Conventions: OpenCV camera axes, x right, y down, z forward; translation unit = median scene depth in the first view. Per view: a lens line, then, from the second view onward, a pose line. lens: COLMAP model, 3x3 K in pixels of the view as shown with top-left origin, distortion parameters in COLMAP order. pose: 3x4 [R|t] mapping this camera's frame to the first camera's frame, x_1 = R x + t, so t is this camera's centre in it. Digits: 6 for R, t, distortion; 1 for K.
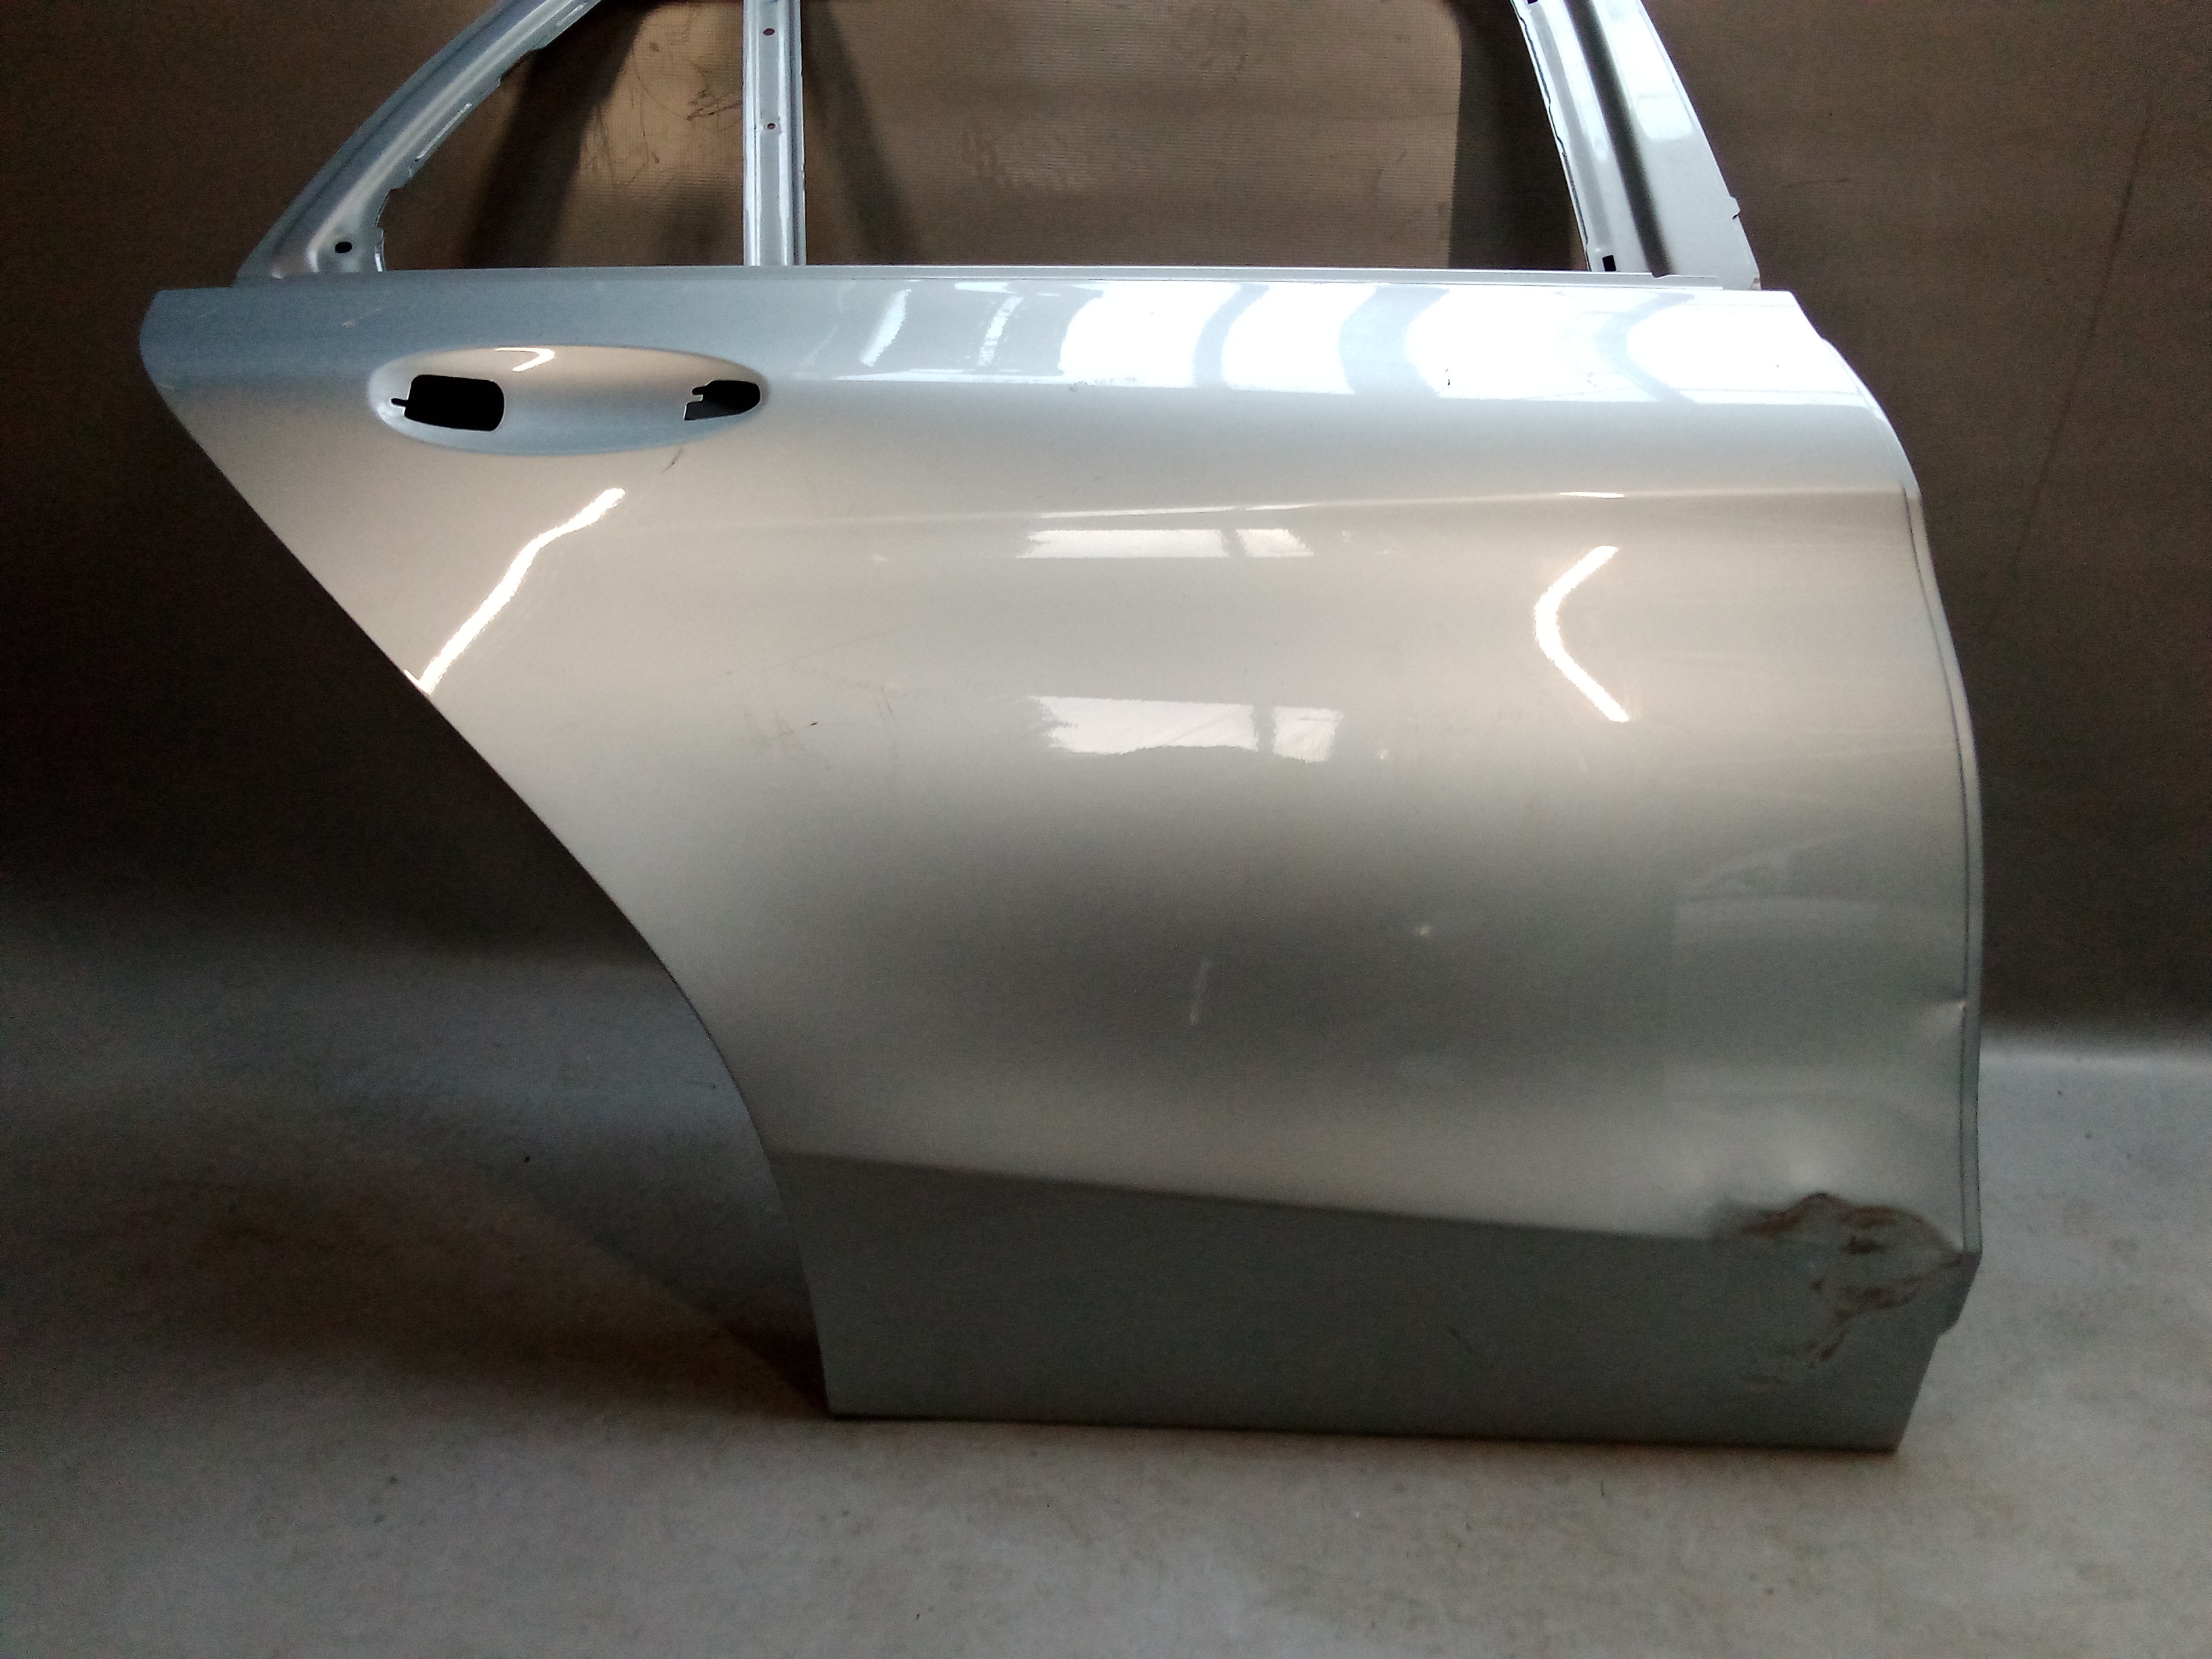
lens RADIAL K [[1699.3, 0, 1106.0], [0, 1699.3, 829.5], [0, 0, 1]] dist [0.043347, -0.062386]
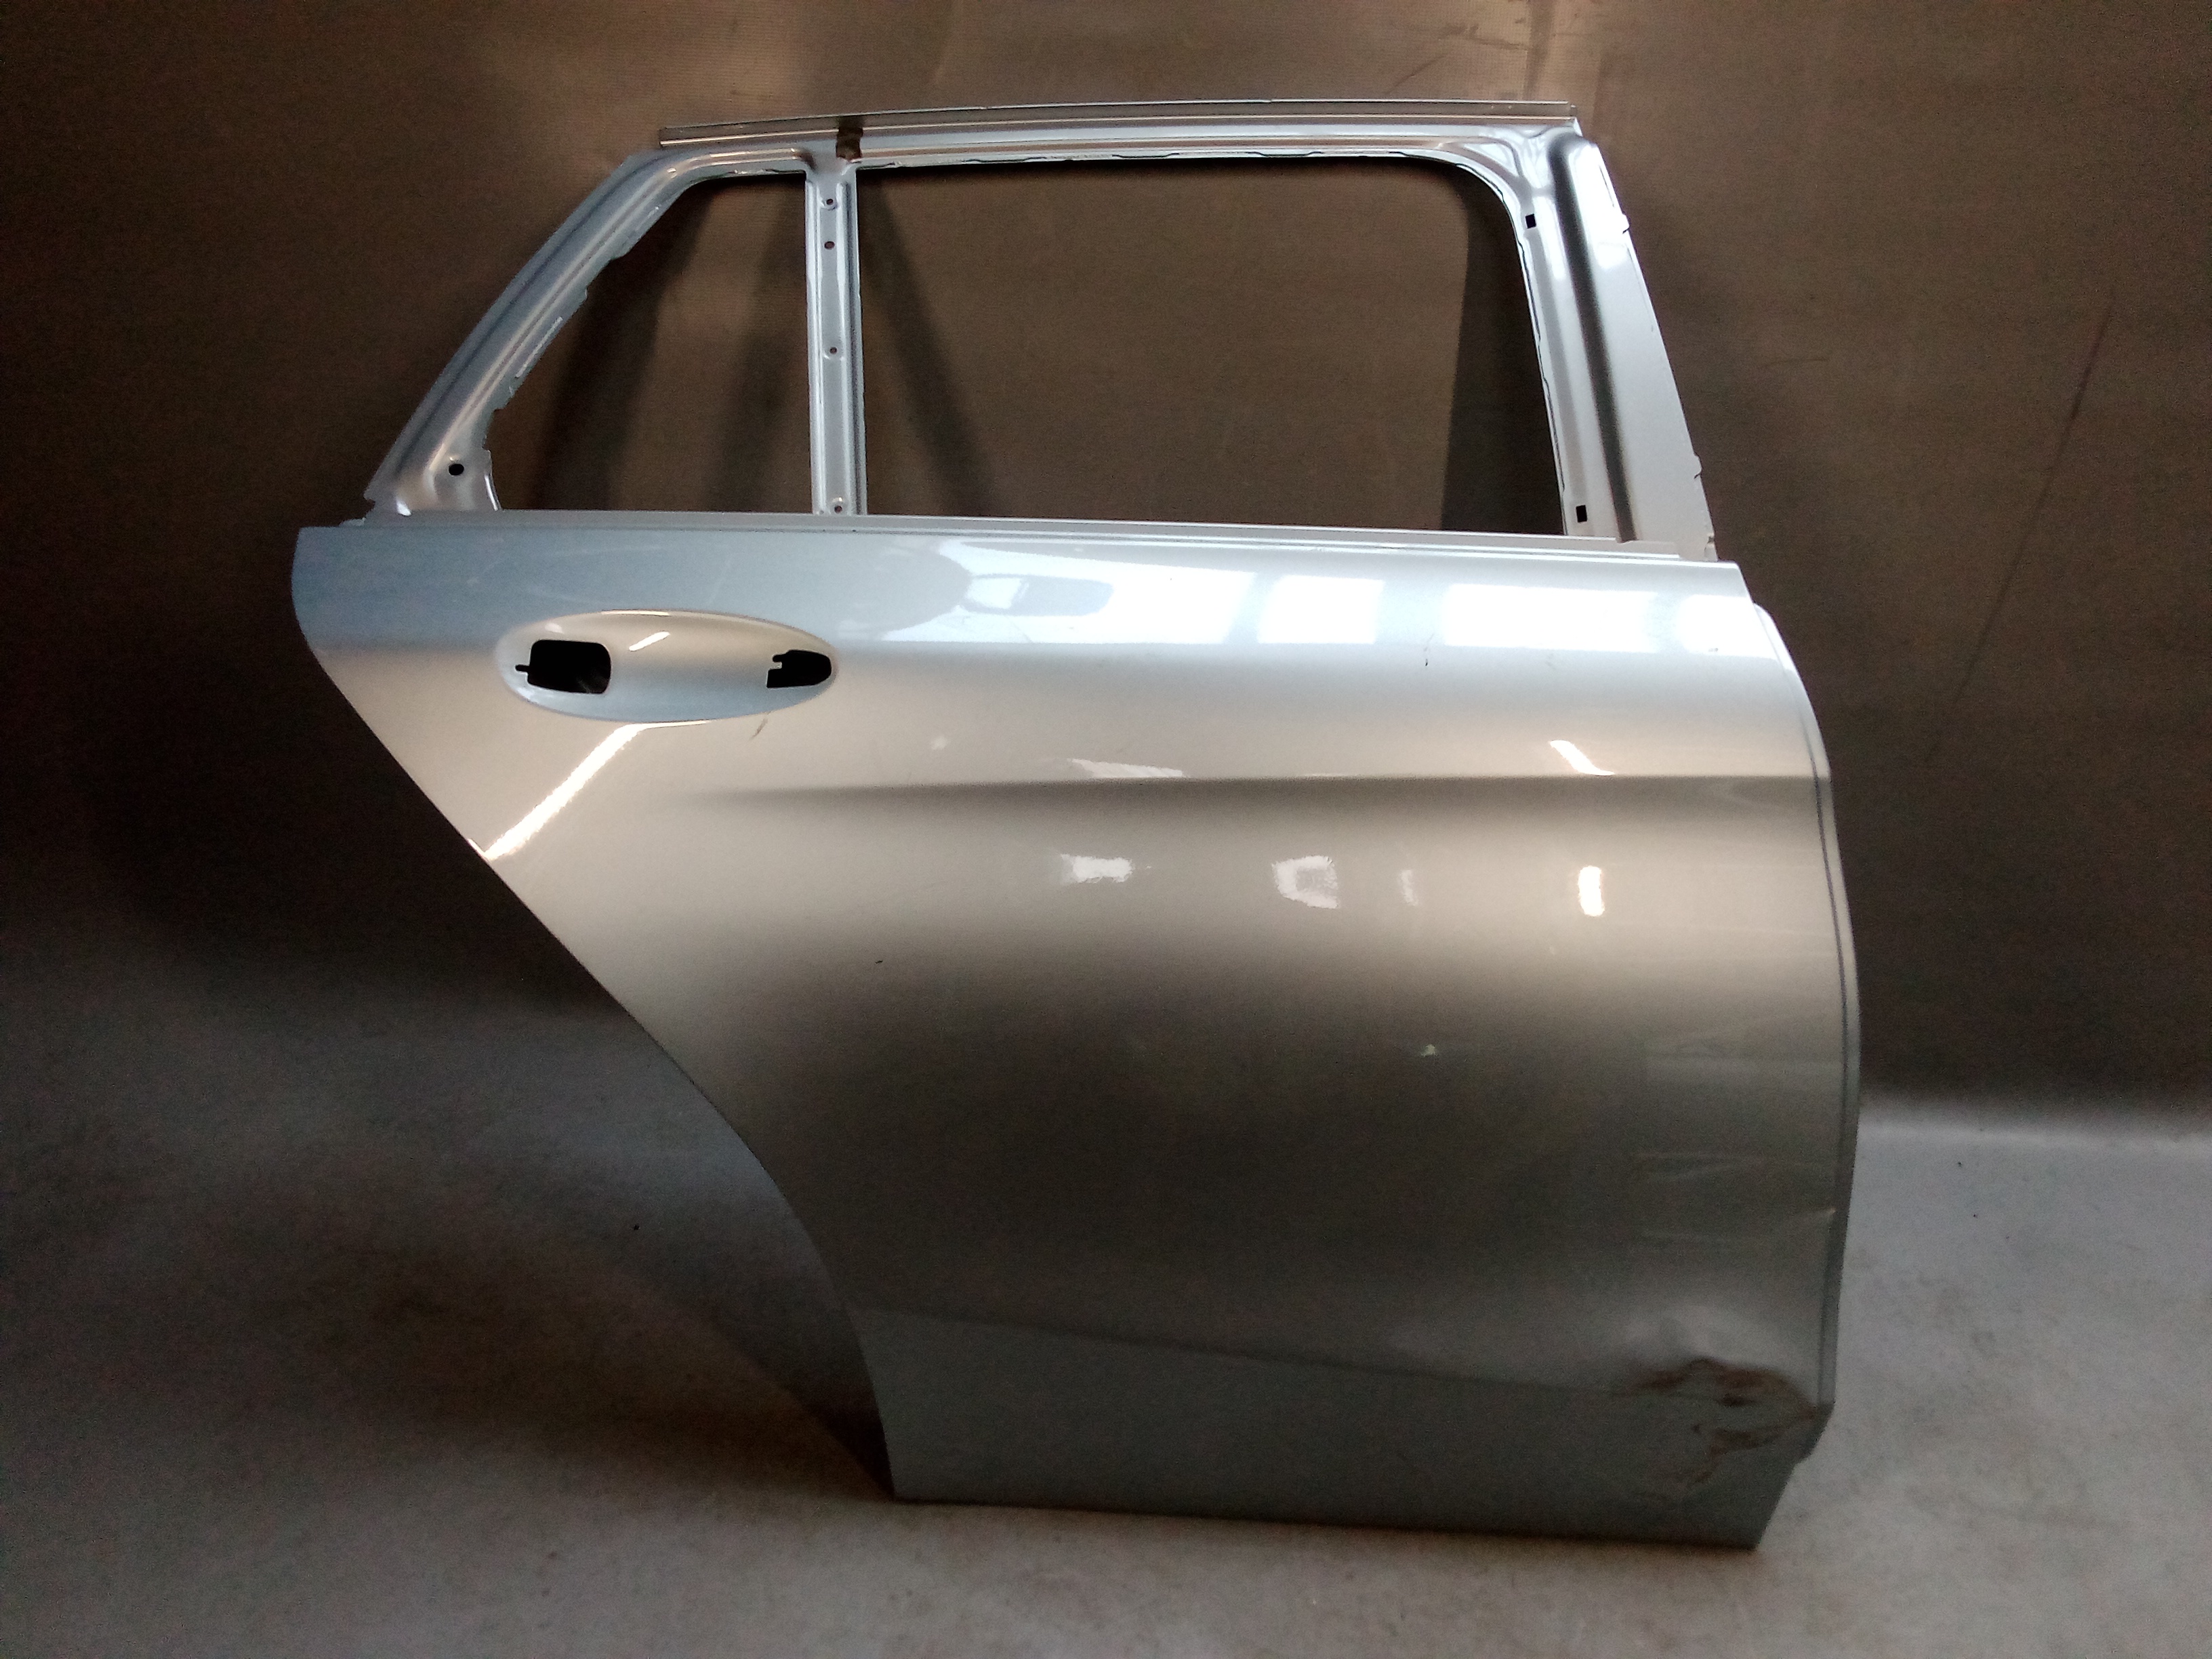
lens RADIAL K [[1699.3, 0, 1106.0], [0, 1699.3, 829.5], [0, 0, 1]] dist [0.043347, -0.062386]
pose [[0.999682, 0.014969, -0.020316, 0.009508], [-0.012003, 0.990222, 0.138984, -0.308125], [0.022198, -0.138696, 0.990086, -0.158448]]
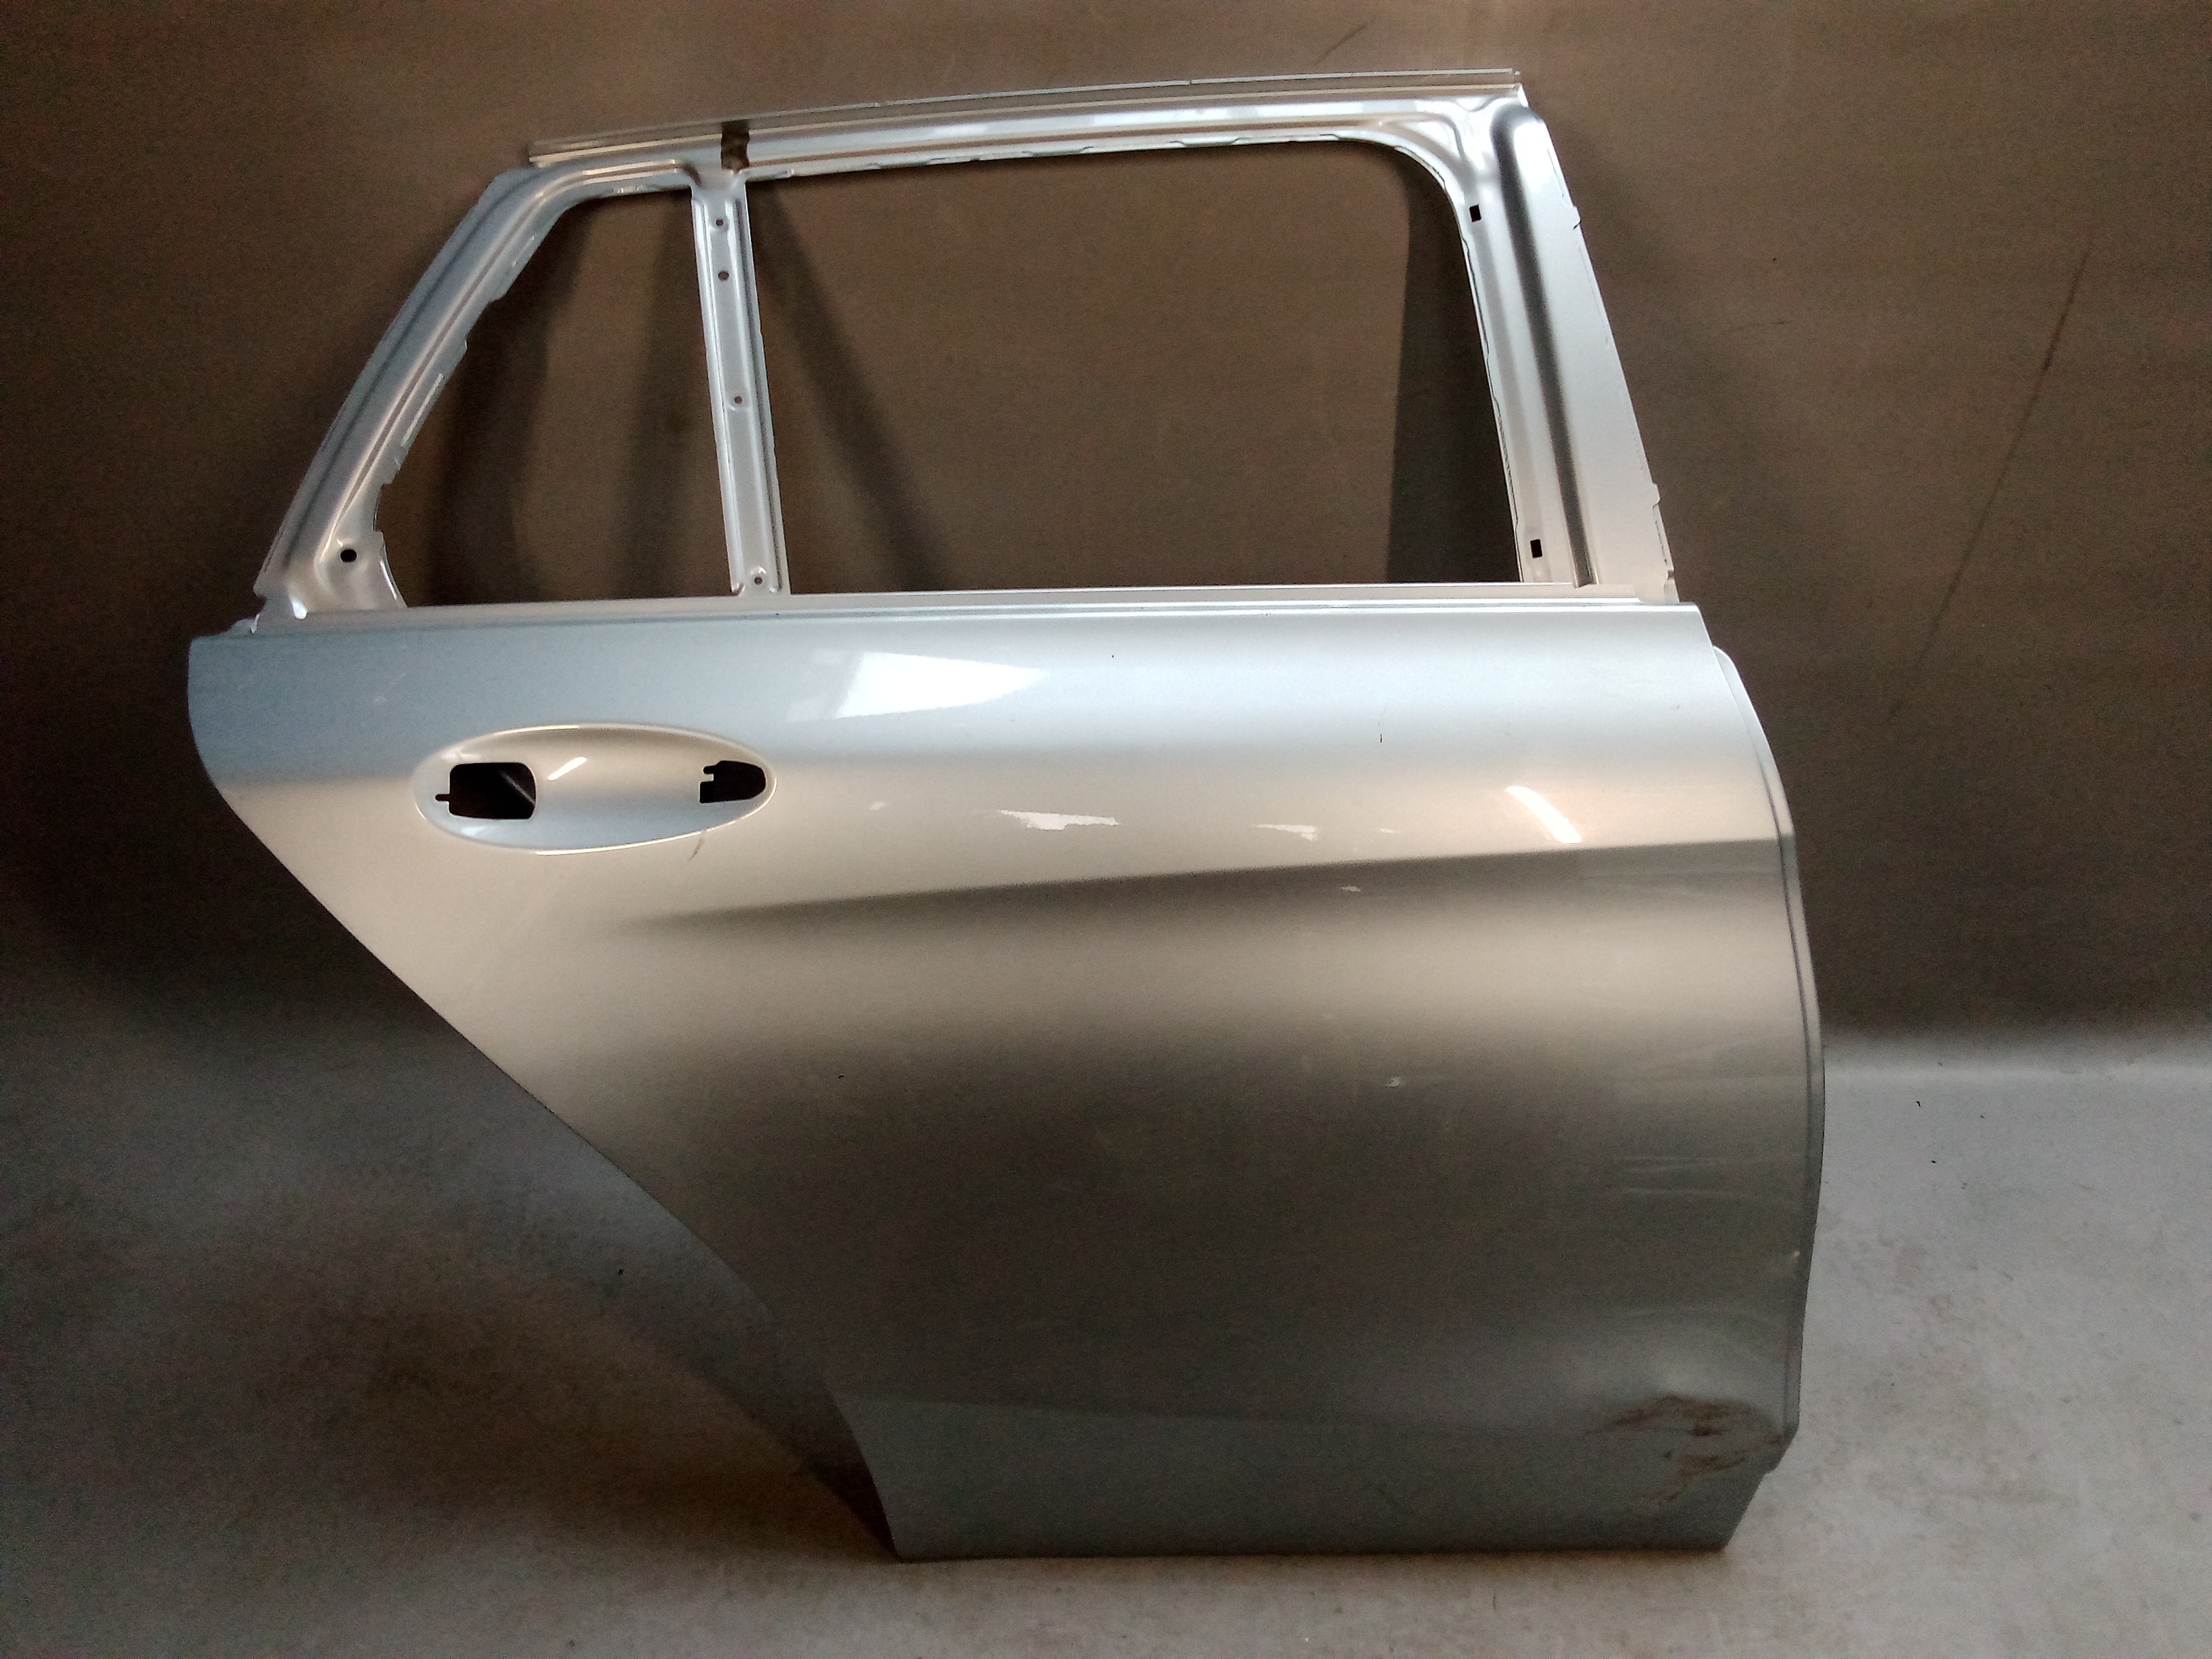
lens RADIAL K [[1699.3, 0, 1106.0], [0, 1699.3, 829.5], [0, 0, 1]] dist [0.043347, -0.062386]
pose [[0.999023, -0.044176, -0.001267, 0.020119], [0.042747, 0.958652, 0.281352, -0.526110], [-0.011215, -0.281131, 0.959604, -0.081081]]
